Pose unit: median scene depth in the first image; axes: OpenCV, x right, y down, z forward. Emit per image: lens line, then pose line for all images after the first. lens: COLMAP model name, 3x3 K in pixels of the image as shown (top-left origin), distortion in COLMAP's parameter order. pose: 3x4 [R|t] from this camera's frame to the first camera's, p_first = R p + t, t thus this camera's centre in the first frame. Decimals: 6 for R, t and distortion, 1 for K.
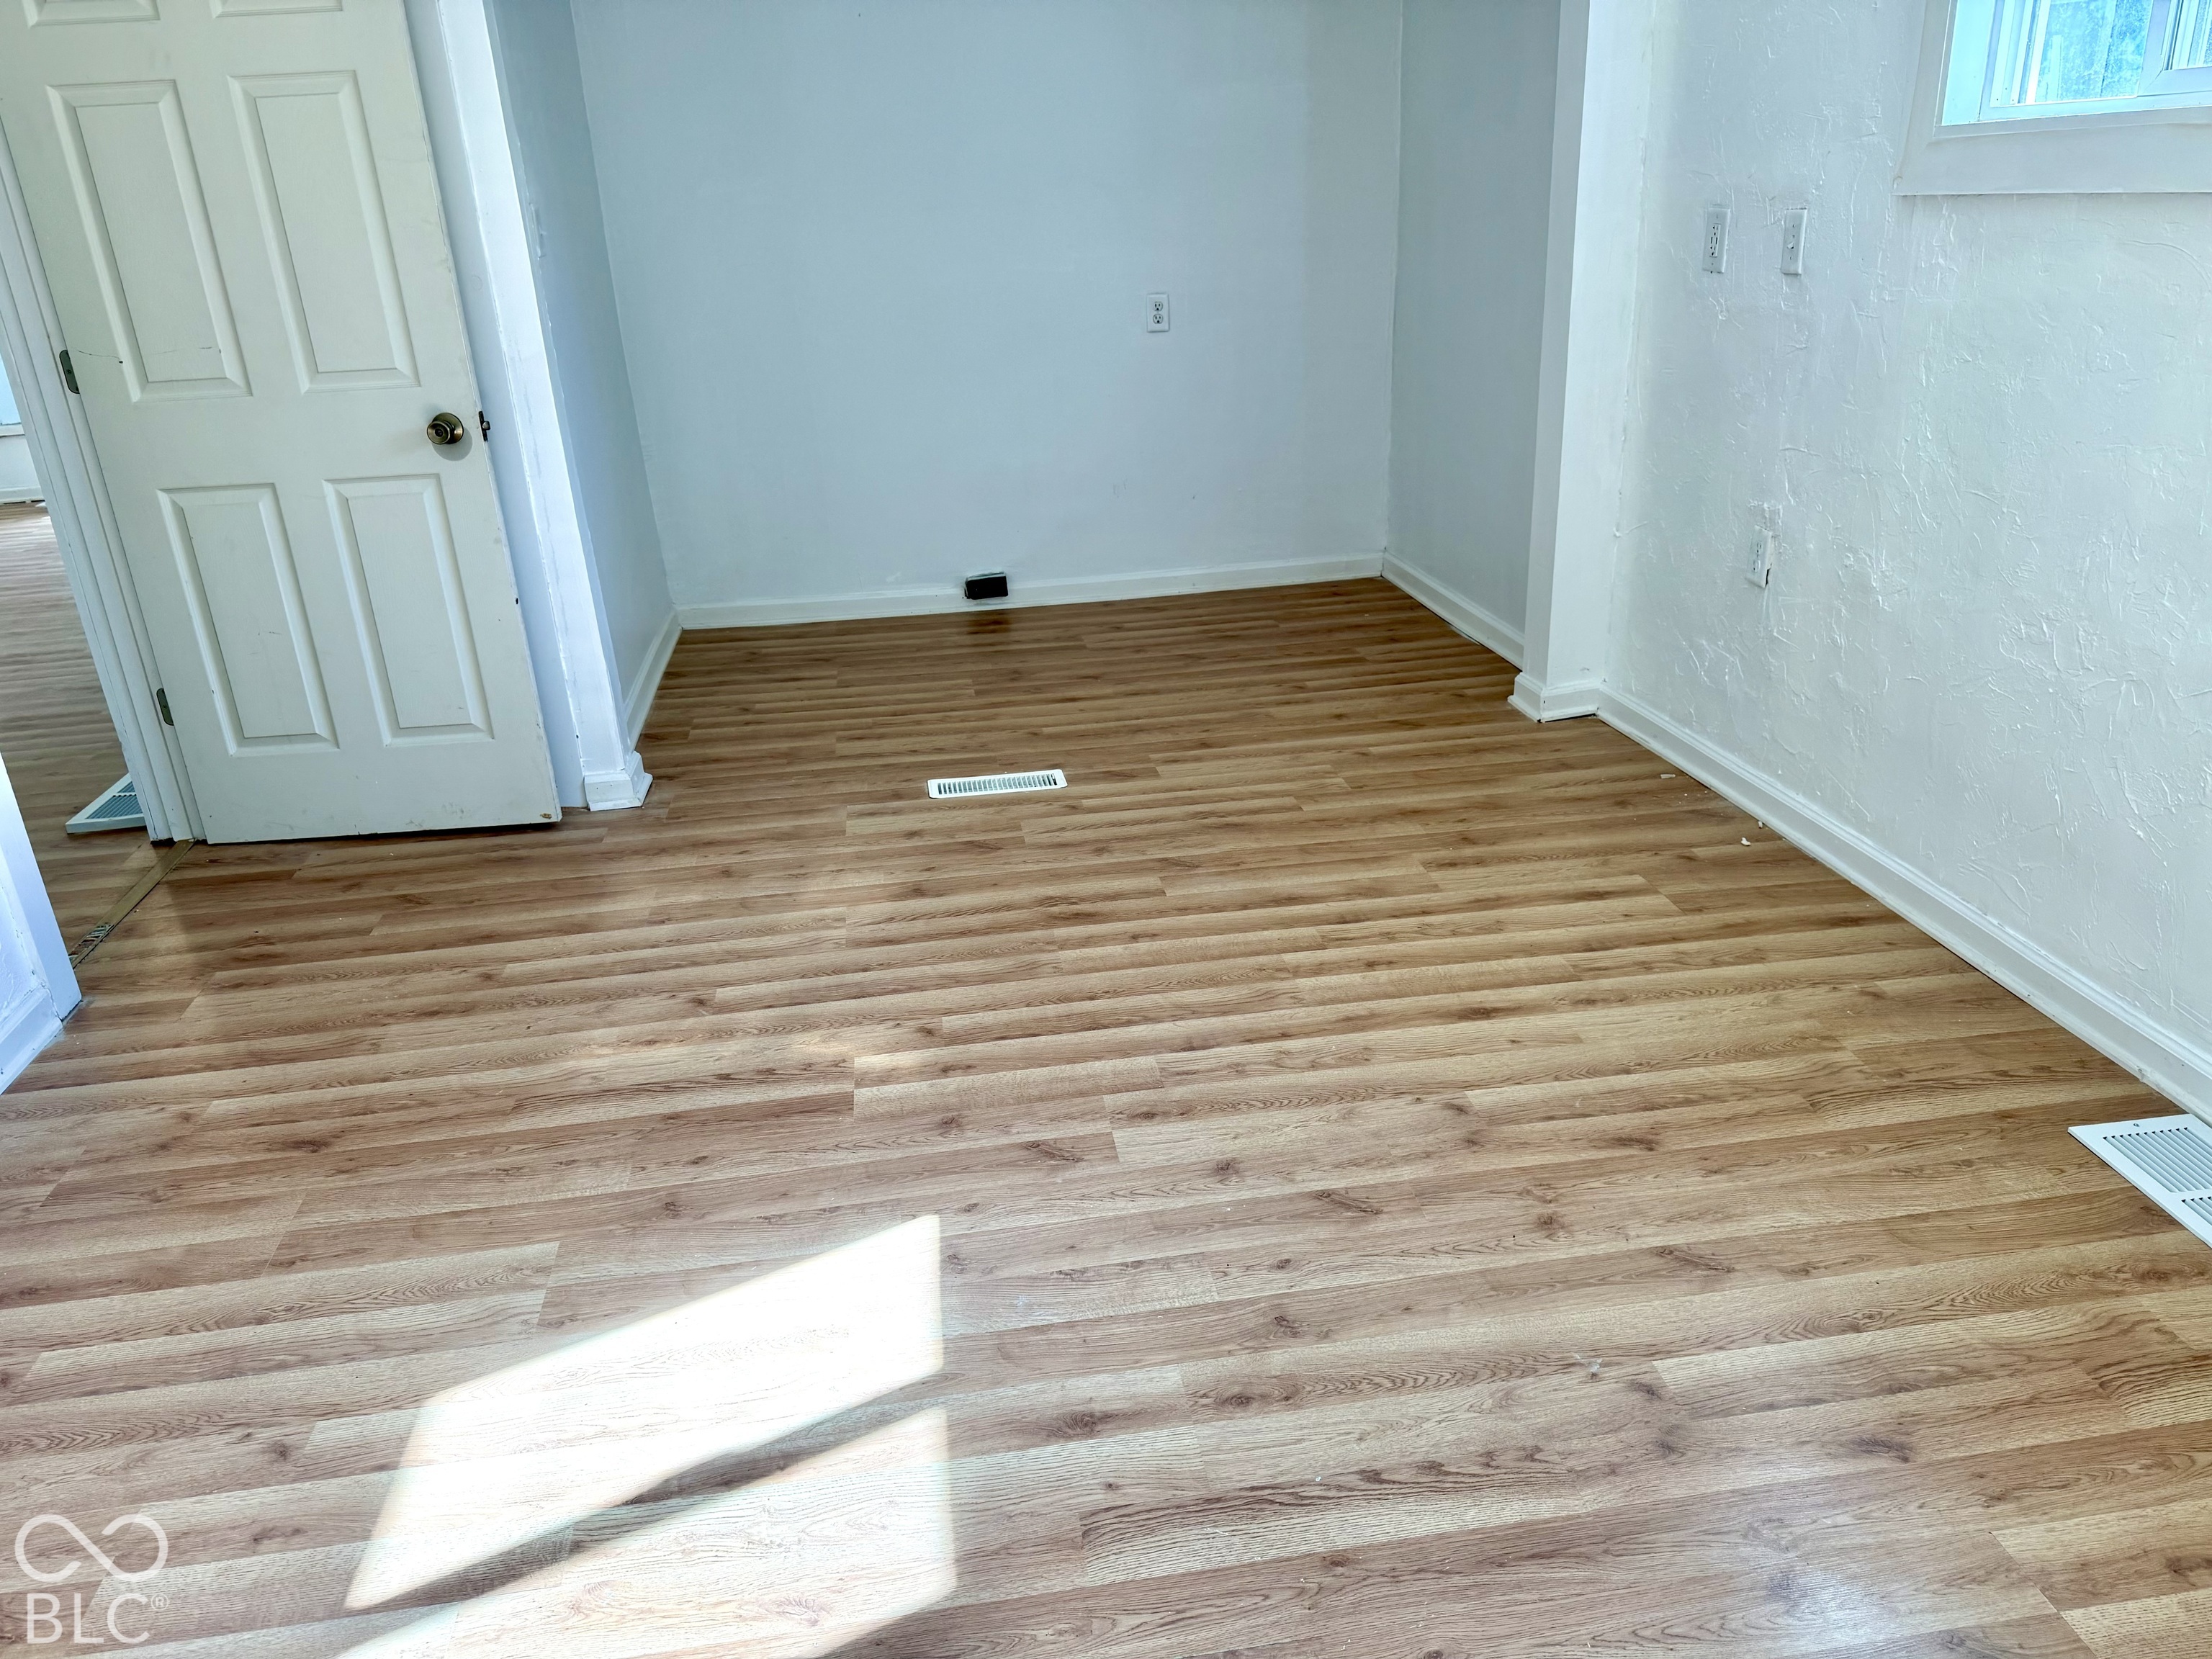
lens RADIAL K [[1541.9, 0, 1084.4], [0, 1541.9, 822.4], [0, 0, 1]] dist [0.076417, -0.103244]
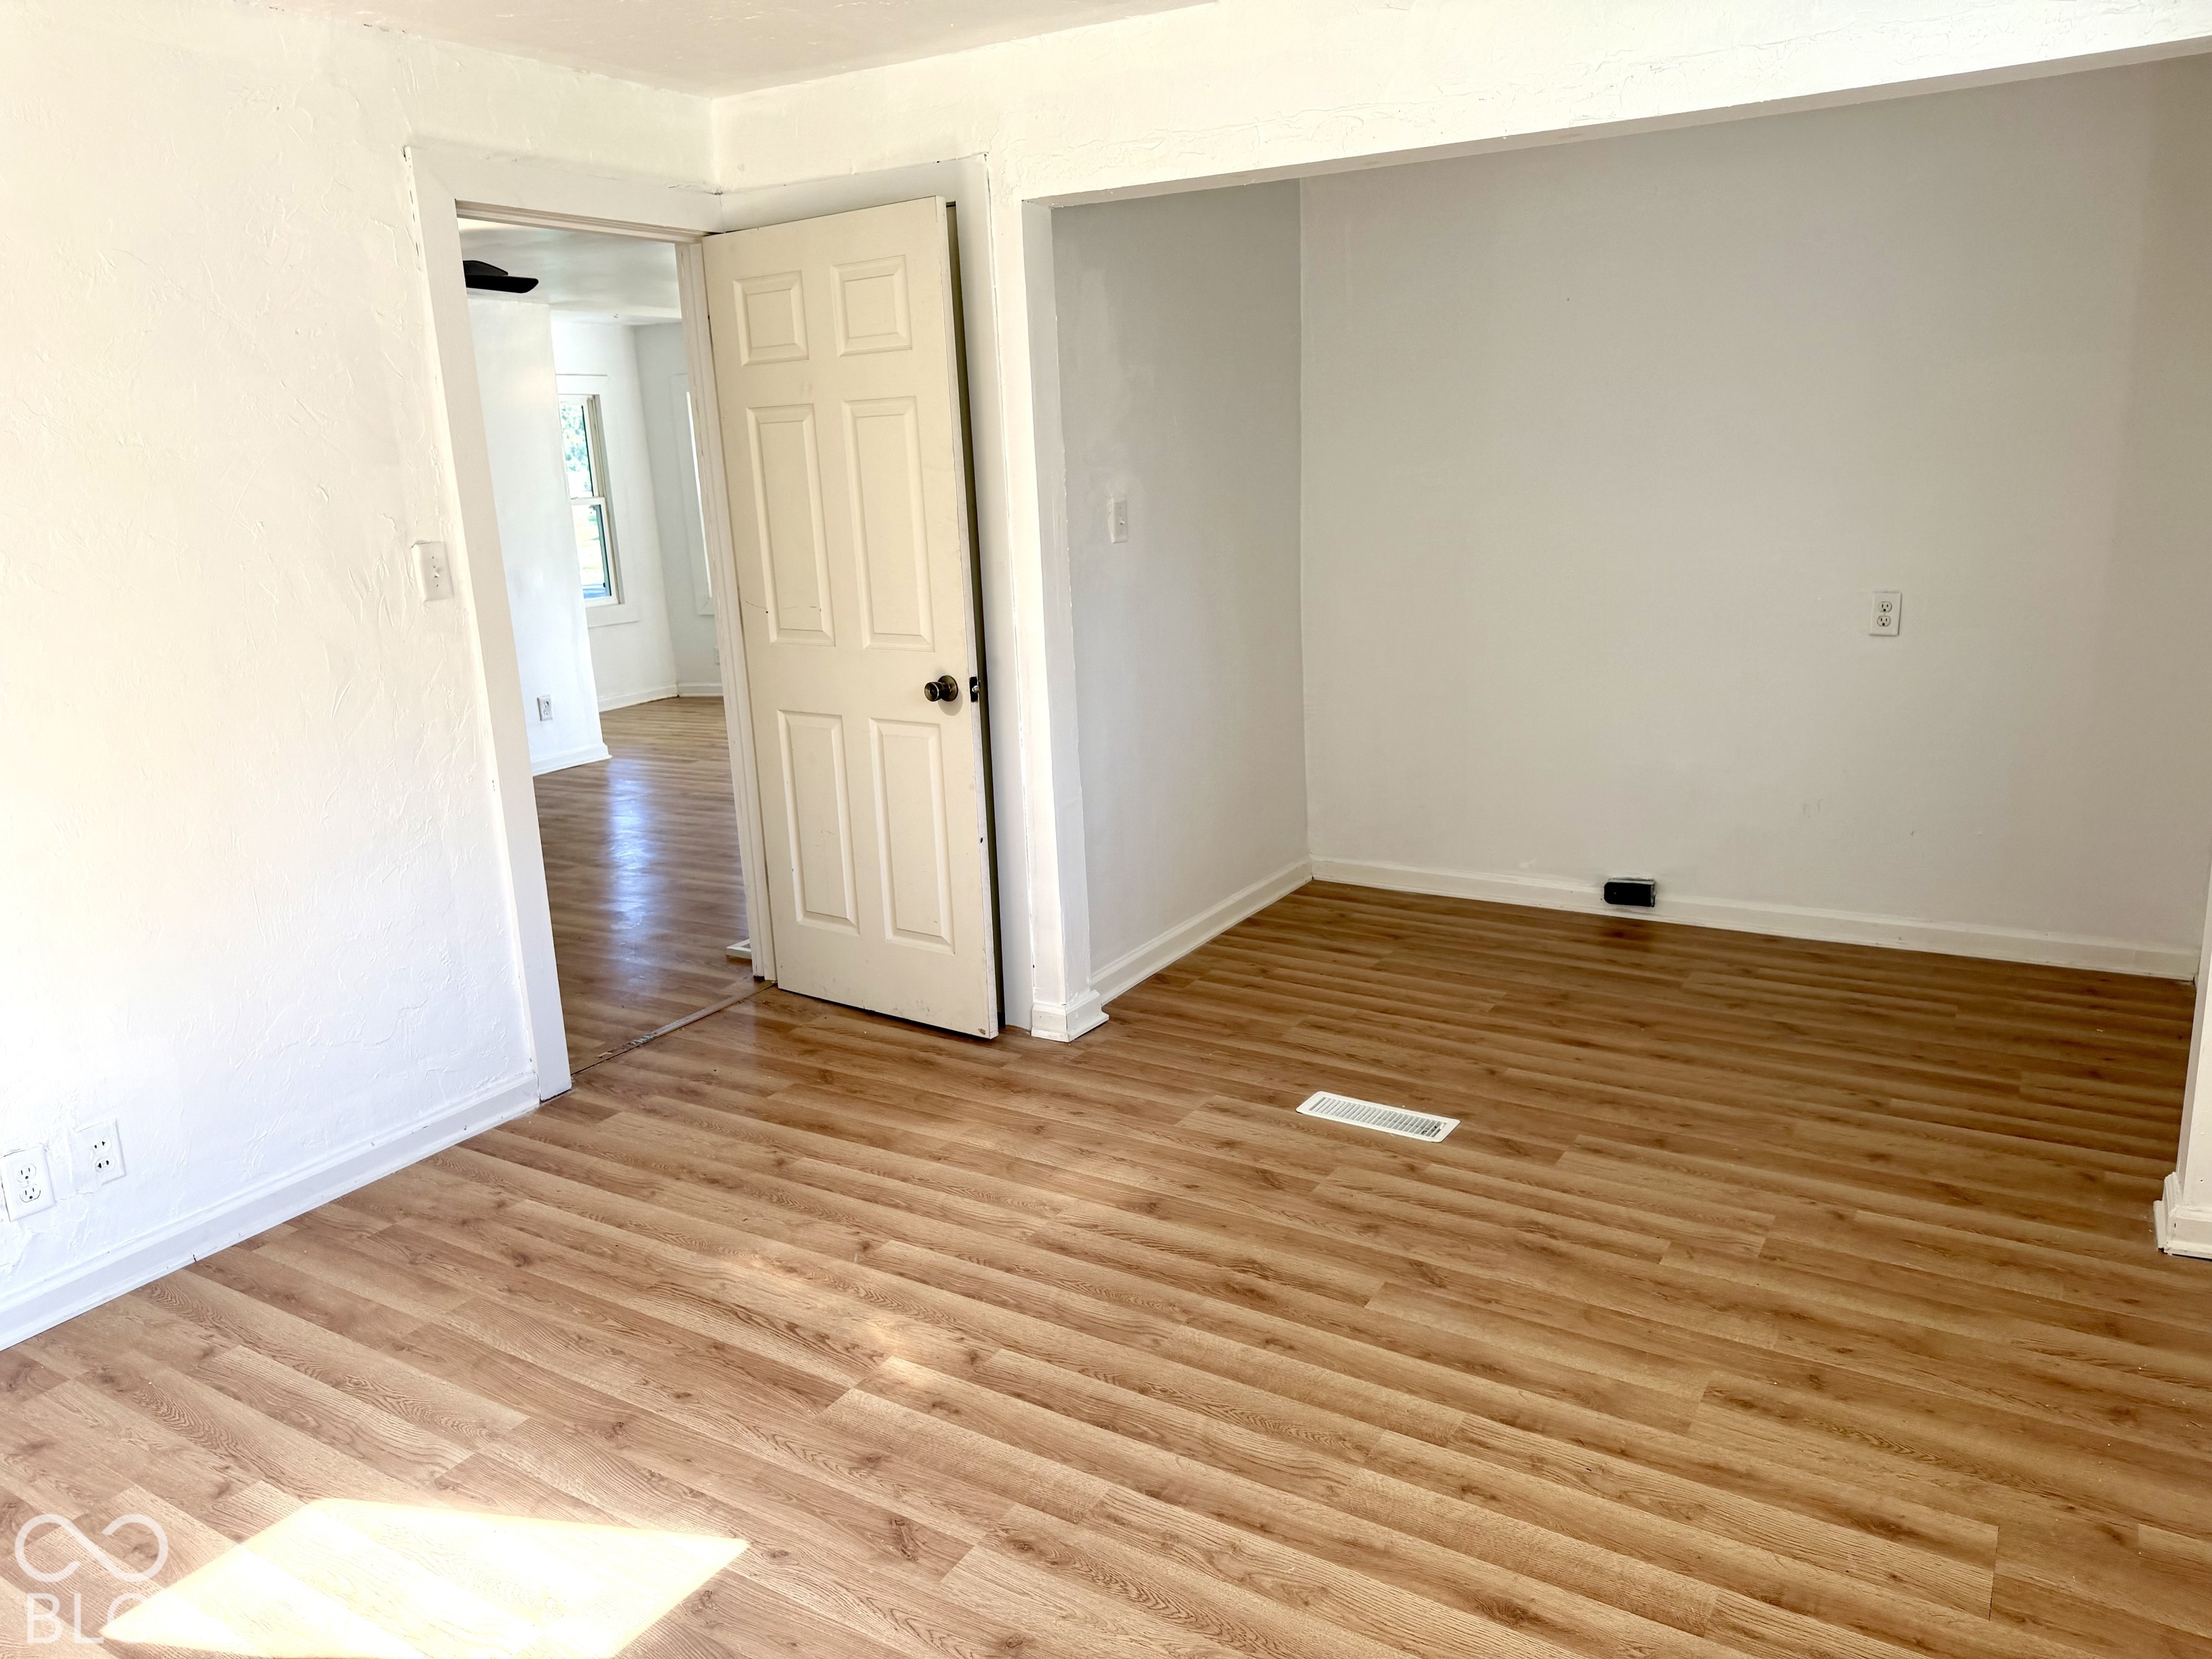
lens RADIAL K [[1541.9, 0, 1126.1], [0, 1541.9, 812.4], [0, 0, 1]] dist [0.076417, -0.103244]
pose [[0.767661, 0.158178, -0.621029, 0.492954], [-0.237561, 0.970258, -0.046524, -0.162891], [0.595199, 0.183247, 0.782406, 0.224253]]
